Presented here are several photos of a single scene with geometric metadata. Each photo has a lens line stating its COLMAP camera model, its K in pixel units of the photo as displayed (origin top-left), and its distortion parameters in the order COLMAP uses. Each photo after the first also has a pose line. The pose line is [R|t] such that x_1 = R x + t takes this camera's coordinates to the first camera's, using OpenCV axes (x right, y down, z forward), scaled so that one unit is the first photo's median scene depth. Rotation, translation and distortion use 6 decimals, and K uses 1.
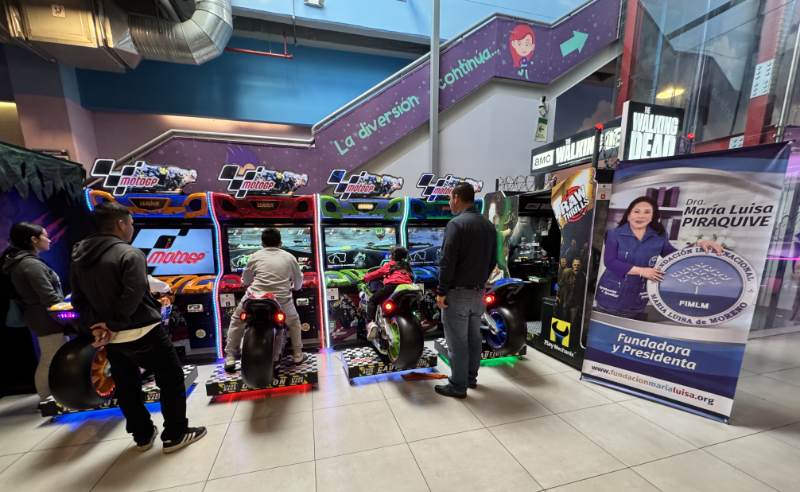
lens RADIAL K [[325.9, 0, 399.3], [0, 325.9, 295.0], [0, 0, 1]] dist [0.001964, 0.000663]
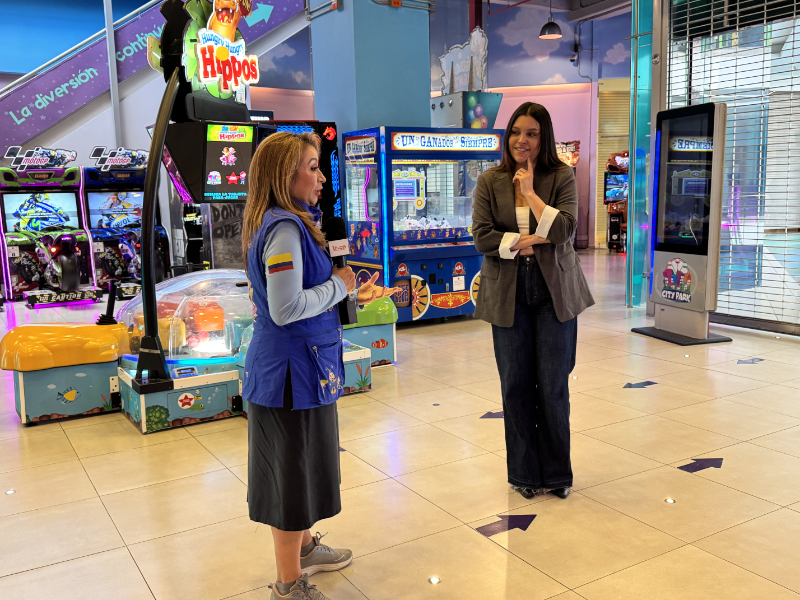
lens RADIAL K [[741.9, 0, 404.4], [0, 741.9, 296.4], [0, 0, 1]] dist [-0.008961, 0.000000]
pose [[0.962376, -0.051744, 0.266749, 0.391859], [0.063187, 0.997406, -0.034489, 0.309782], [-0.264272, 0.050047, 0.963149, -1.753441]]
